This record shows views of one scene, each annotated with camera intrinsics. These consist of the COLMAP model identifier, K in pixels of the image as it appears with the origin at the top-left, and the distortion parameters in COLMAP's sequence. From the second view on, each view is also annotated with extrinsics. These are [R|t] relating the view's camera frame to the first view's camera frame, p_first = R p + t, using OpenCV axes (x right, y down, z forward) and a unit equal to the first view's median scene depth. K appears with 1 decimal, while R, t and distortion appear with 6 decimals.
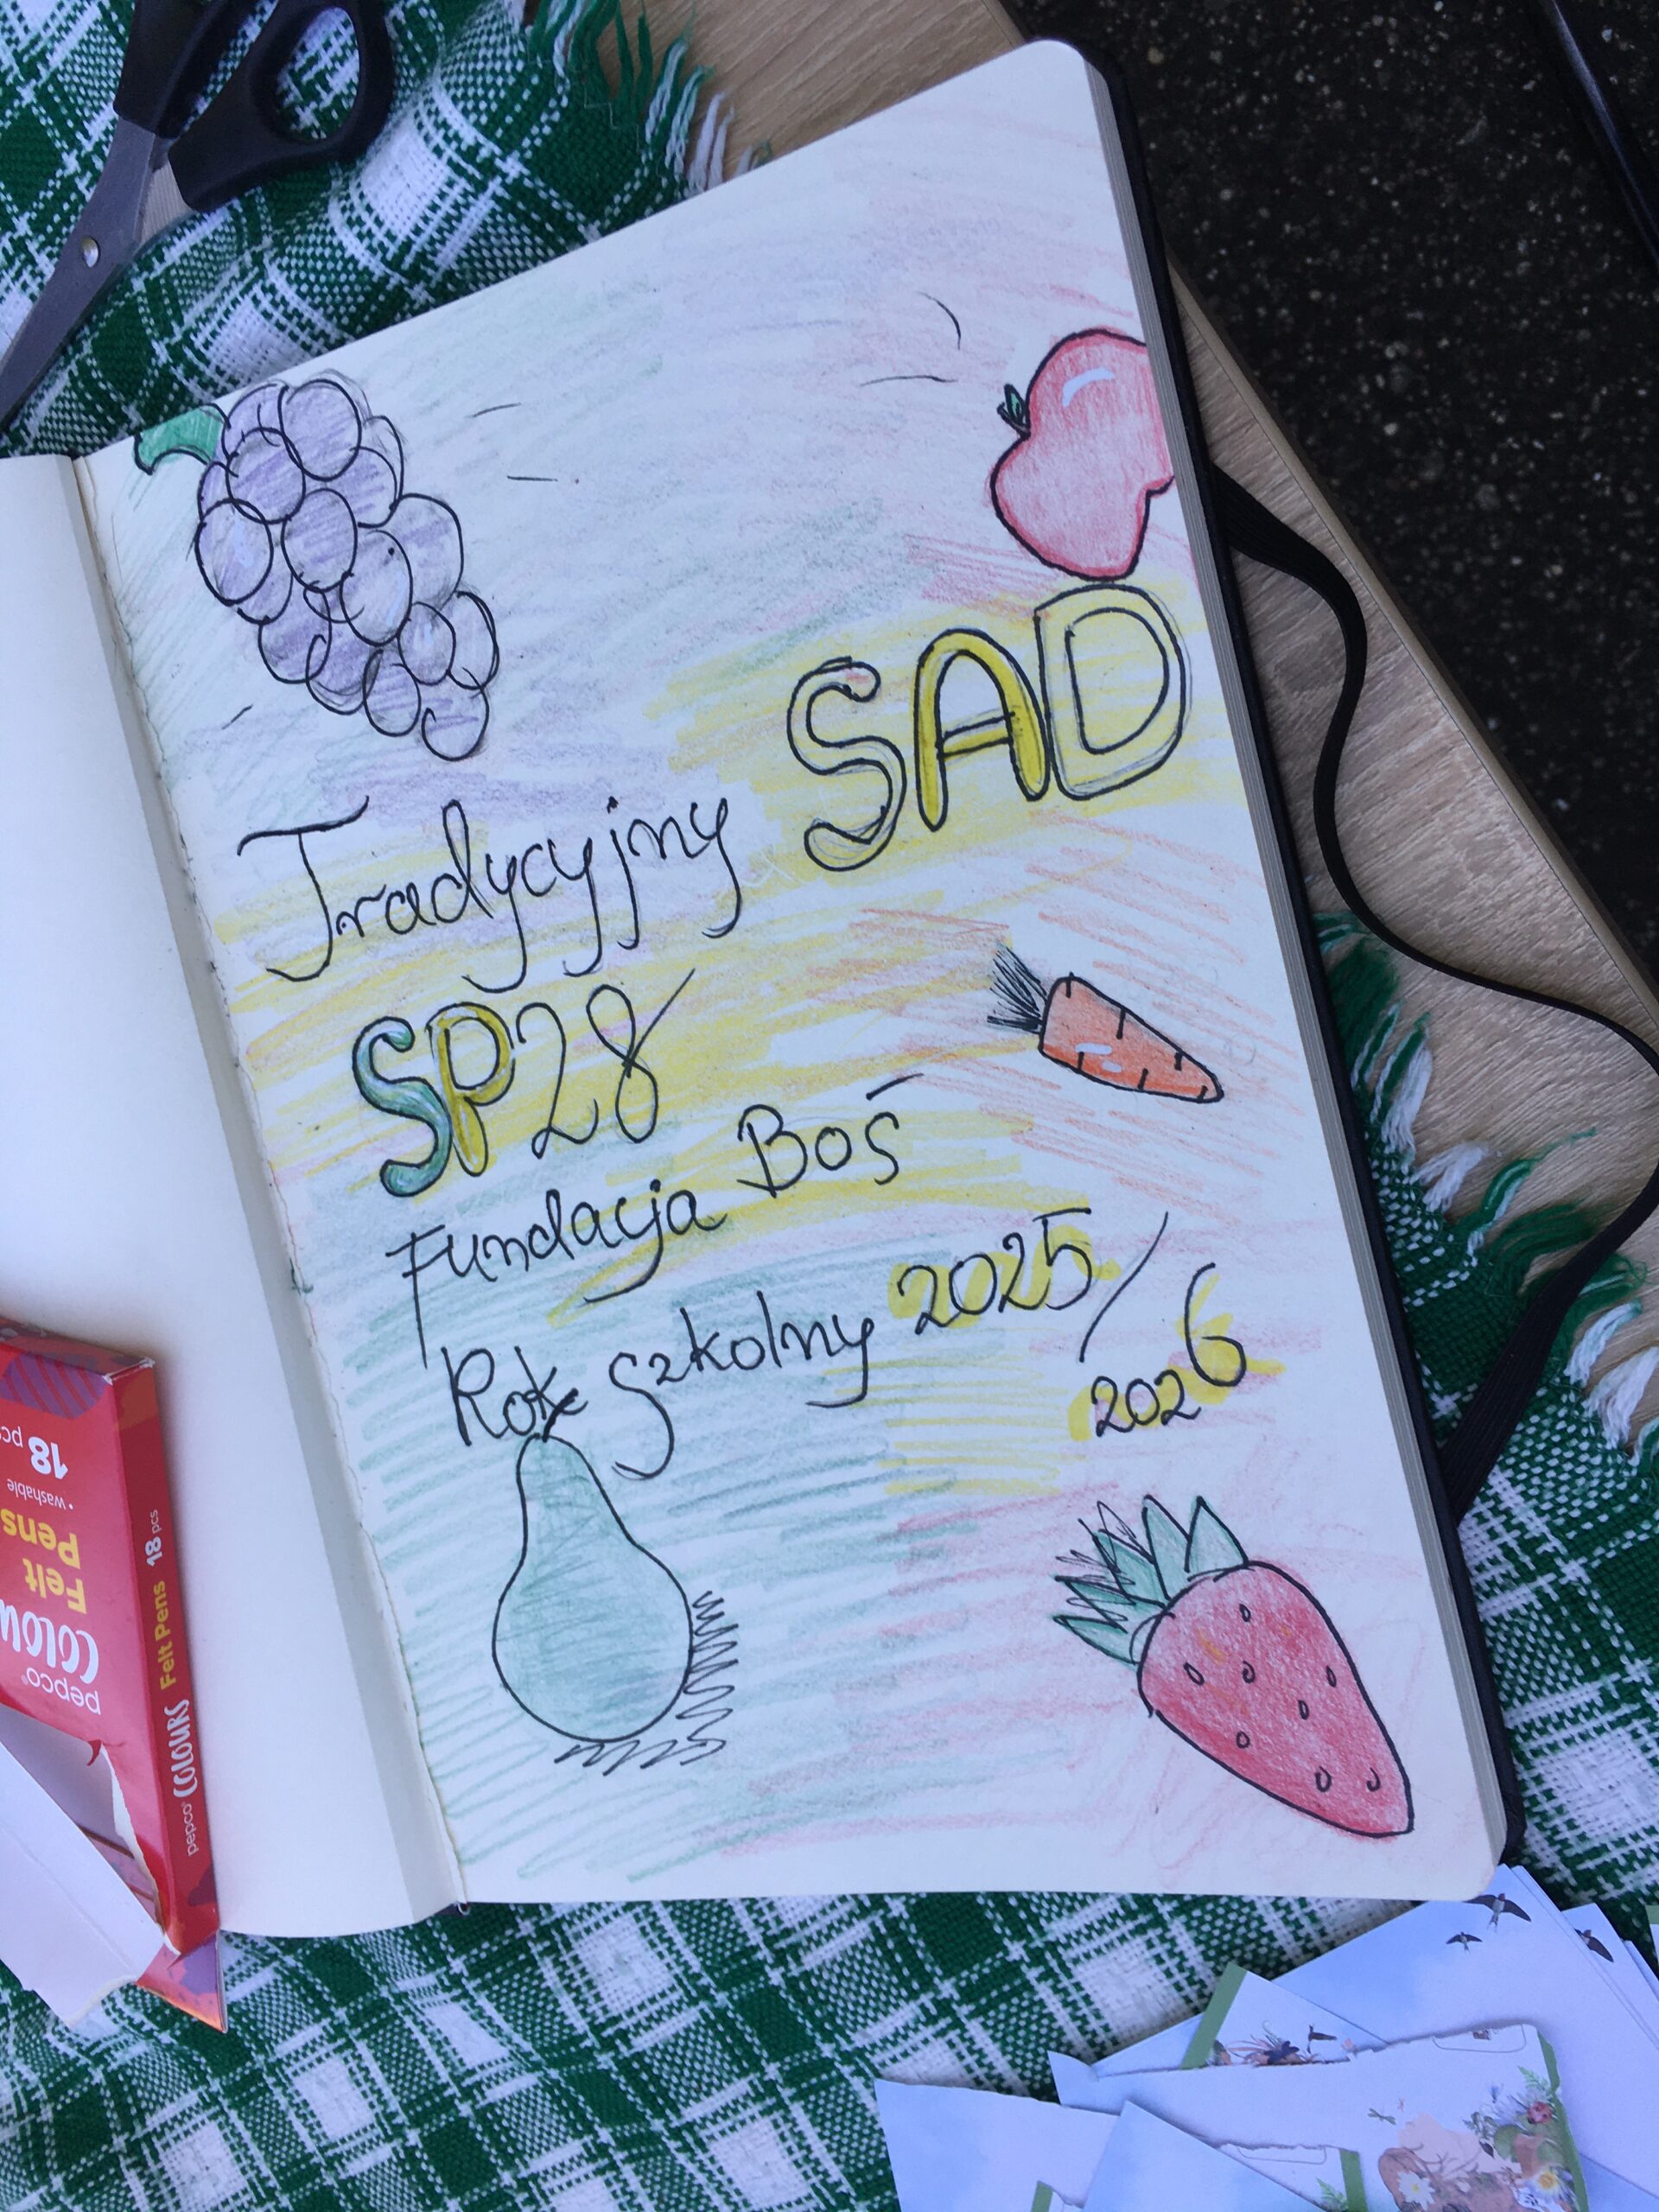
lens RADIAL K [[1843.9, 0, 829.5], [0, 1843.9, 1106.0], [0, 0, 1]] dist [0.110694, -0.138160]
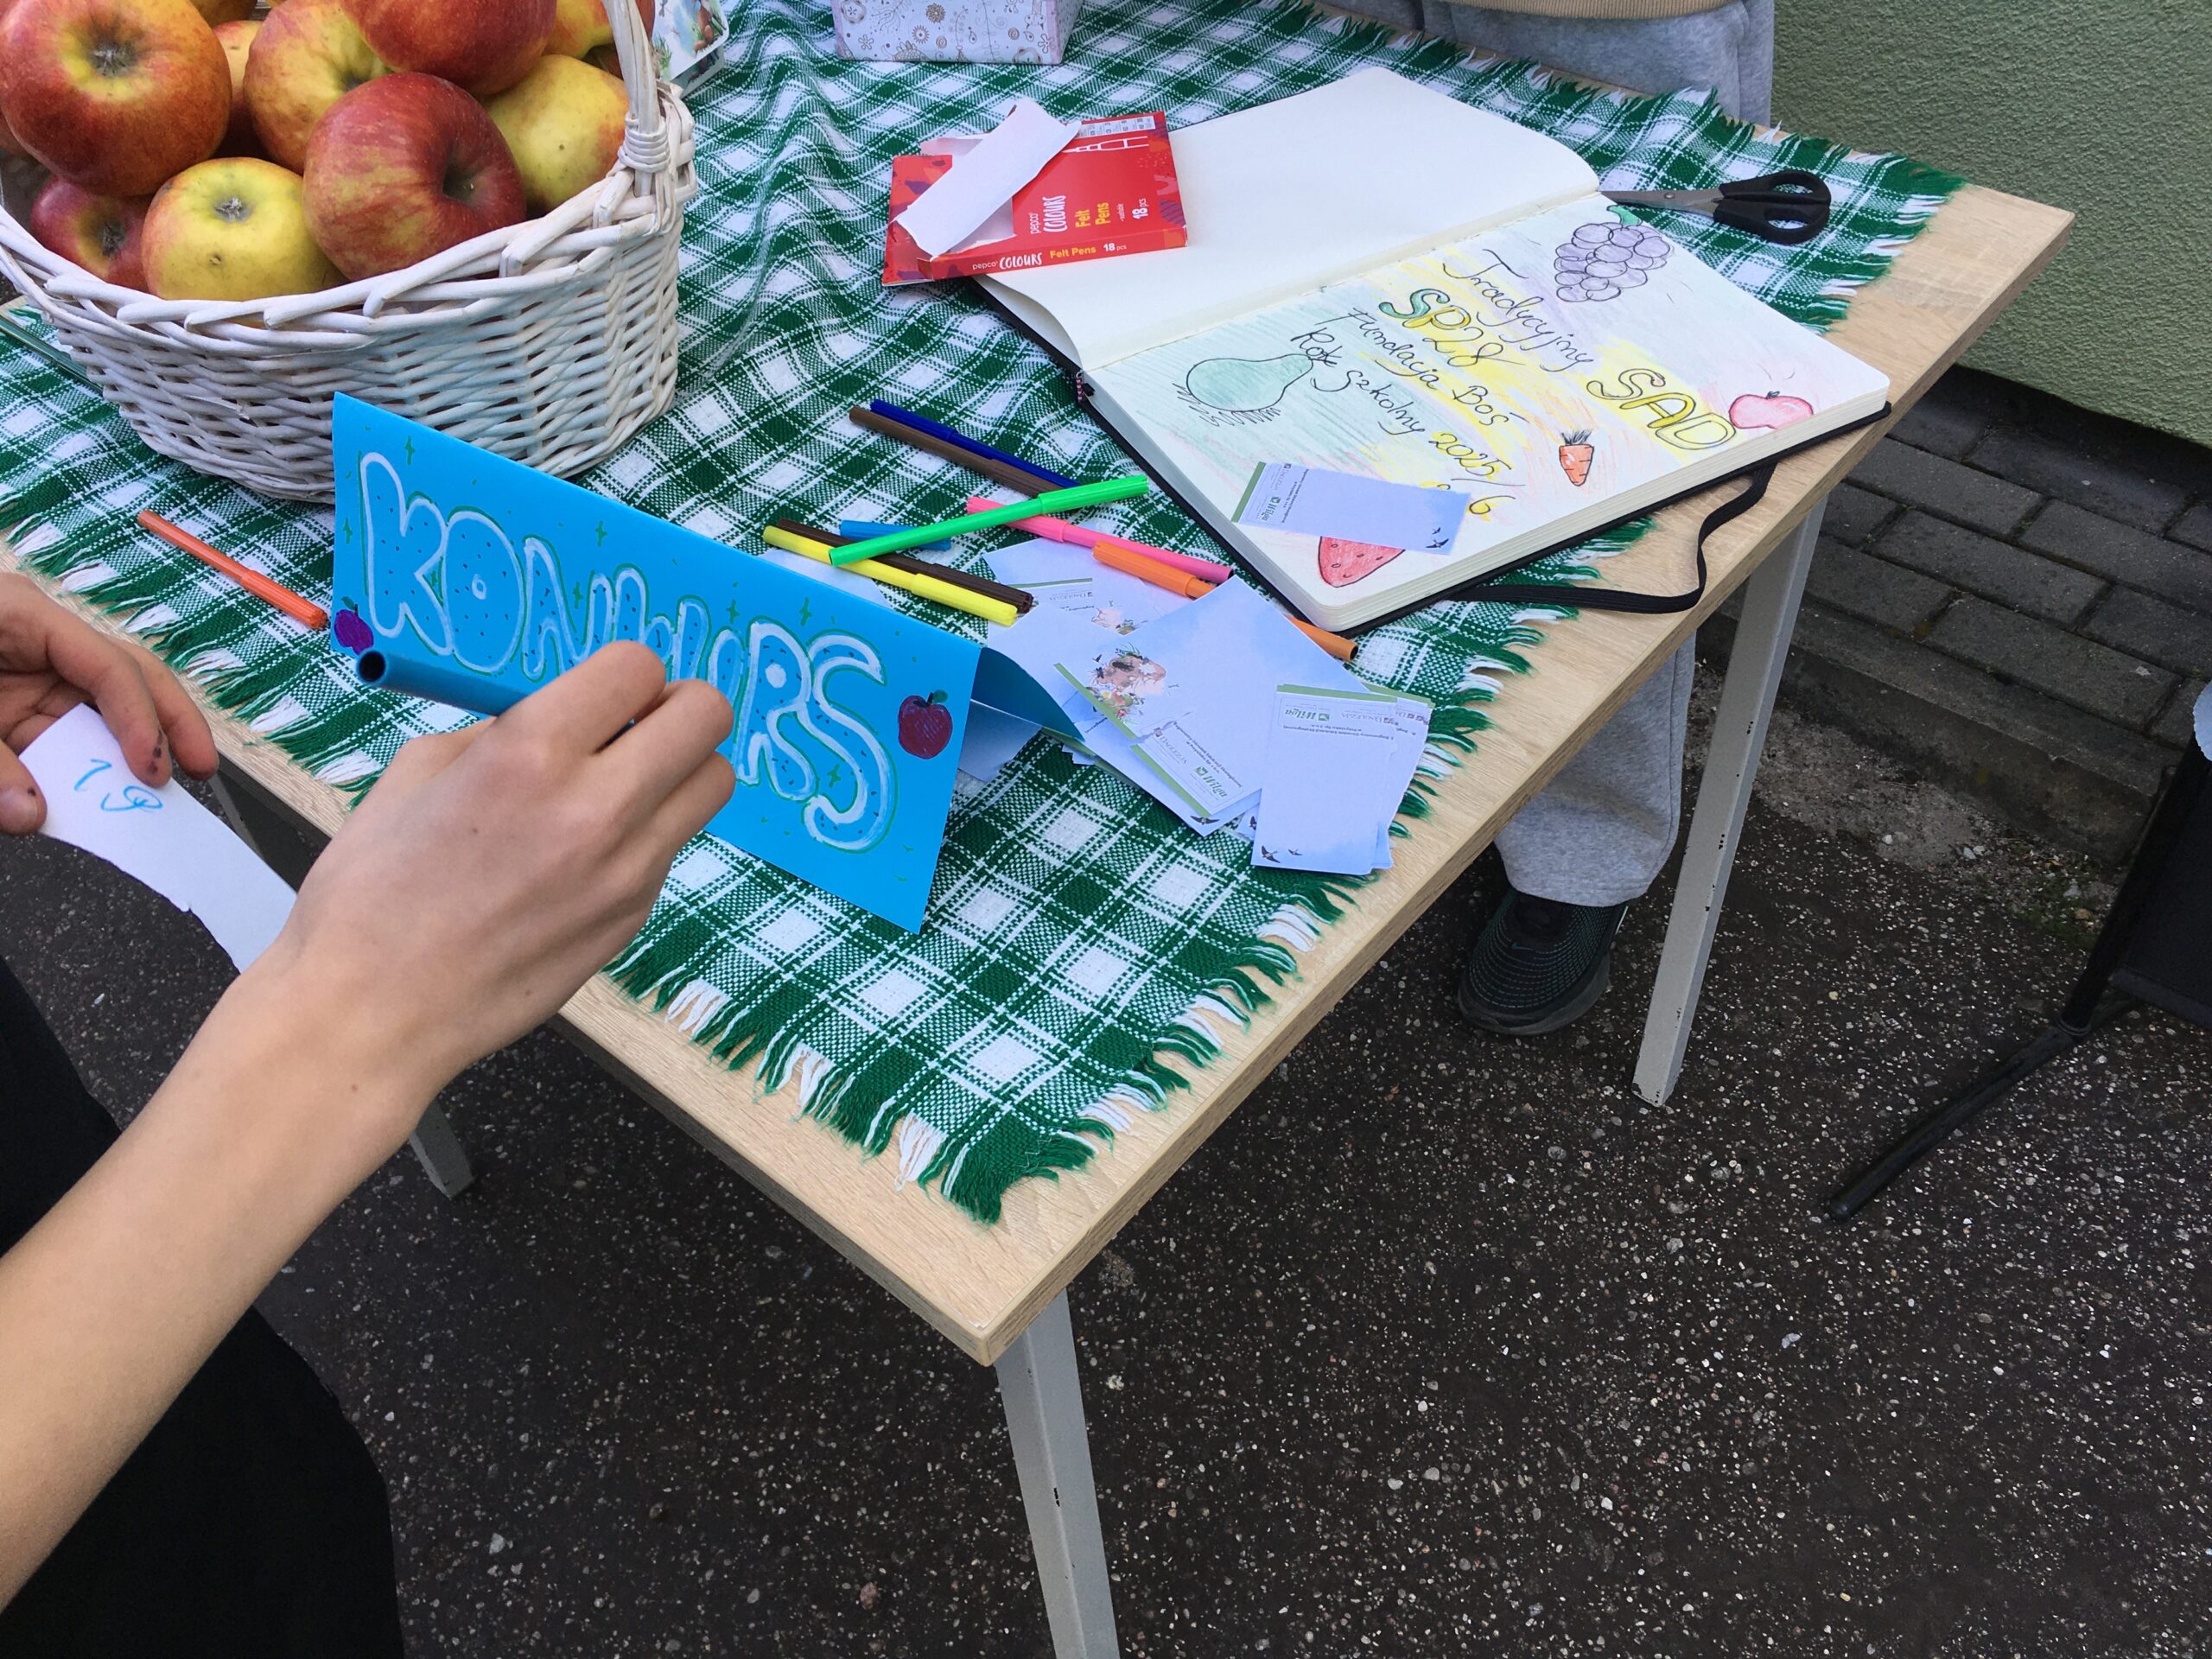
lens RADIAL K [[1883.7, 0, 1106.0], [0, 1883.7, 829.5], [0, 0, 1]] dist [0.109367, -0.001396]
pose [[0.245984, 0.898051, -0.364687, 1.273202], [-0.940771, 0.130635, -0.312864, 1.328296], [-0.233327, 0.420046, 0.876995, -0.868669]]
